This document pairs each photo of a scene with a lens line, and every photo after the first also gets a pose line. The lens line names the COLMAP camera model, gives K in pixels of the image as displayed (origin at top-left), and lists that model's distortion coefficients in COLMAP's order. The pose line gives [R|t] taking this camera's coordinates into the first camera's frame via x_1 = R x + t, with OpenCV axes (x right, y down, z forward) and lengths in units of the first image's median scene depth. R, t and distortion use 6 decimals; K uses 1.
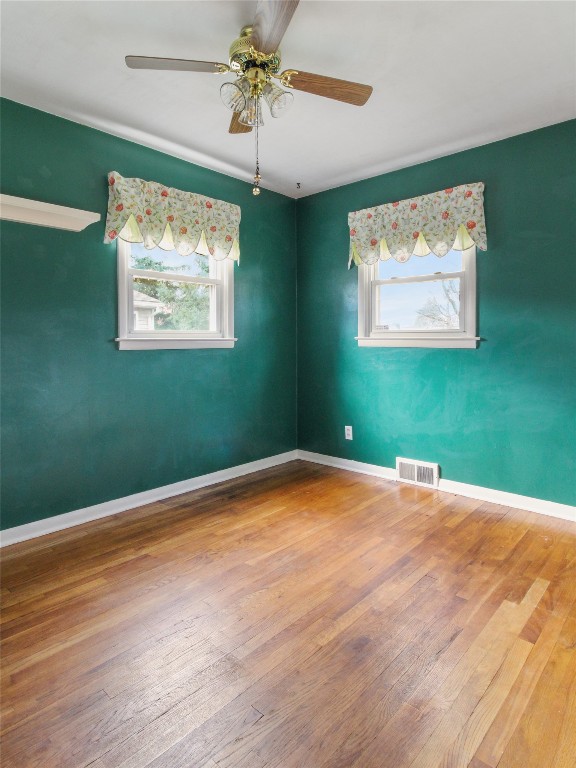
lens RADIAL K [[447.7, 0, 294.1], [0, 447.7, 383.4], [0, 0, 1]] dist [0.004234, -0.012060]
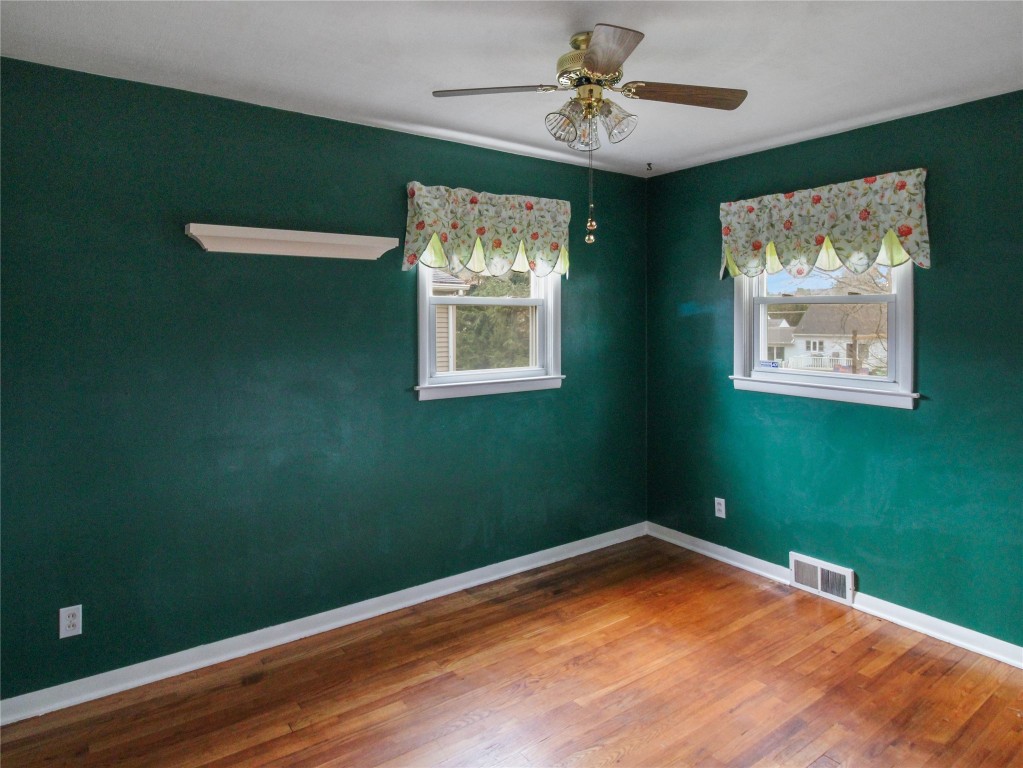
lens RADIAL K [[625.7, 0, 506.7], [0, 625.7, 379.1], [0, 0, 1]] dist [0.003378, -0.010602]
pose [[0.976033, 0.003379, -0.217597, 0.008219], [-0.004681, 0.999974, -0.005468, -0.115203], [0.217573, 0.006356, 0.976023, -0.067190]]
